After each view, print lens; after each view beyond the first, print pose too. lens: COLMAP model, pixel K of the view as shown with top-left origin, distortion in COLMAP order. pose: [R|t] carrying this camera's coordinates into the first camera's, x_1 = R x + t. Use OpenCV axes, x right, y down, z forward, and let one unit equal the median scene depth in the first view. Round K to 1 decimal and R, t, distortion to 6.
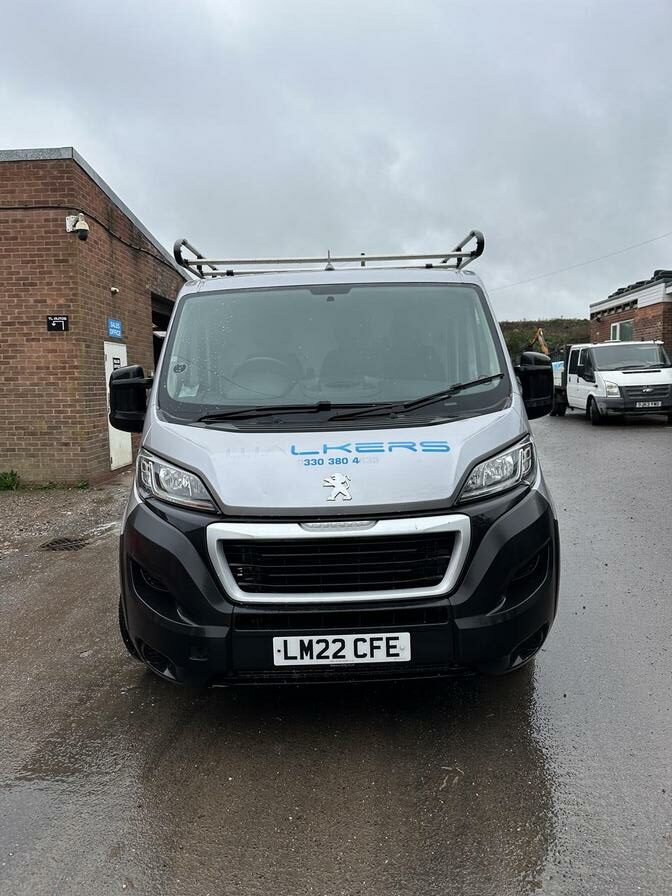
lens RADIAL K [[629.9, 0, 336.0], [0, 629.9, 448.0], [0, 0, 1]] dist [0.101536, -0.135818]
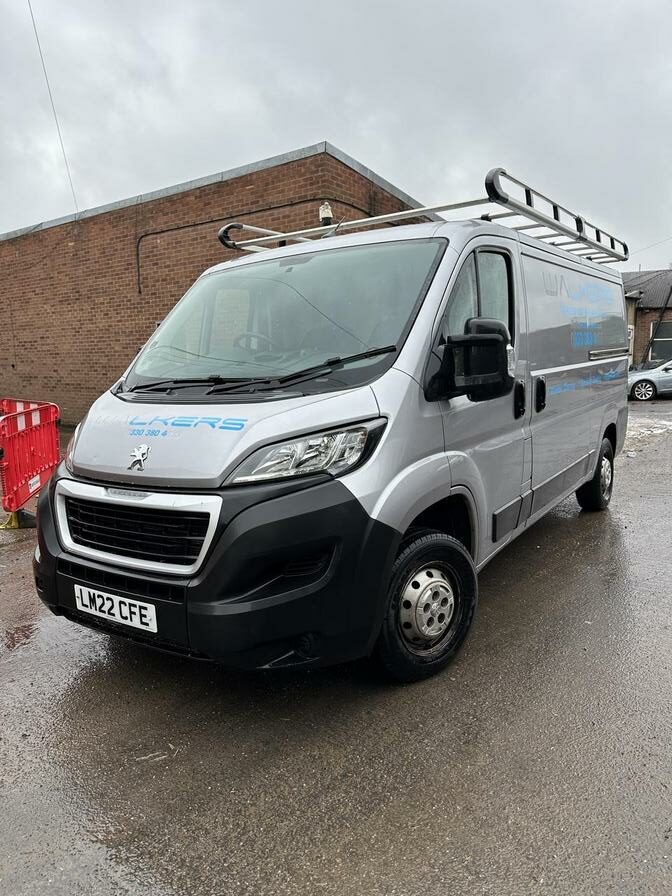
lens RADIAL K [[629.9, 0, 336.0], [0, 629.9, 448.0], [0, 0, 1]] dist [0.101536, -0.135818]
pose [[0.821997, 0.074722, -0.564569, 0.901592], [-0.050276, 0.997006, 0.058755, -0.033093], [0.567269, -0.019913, 0.823292, 0.332328]]
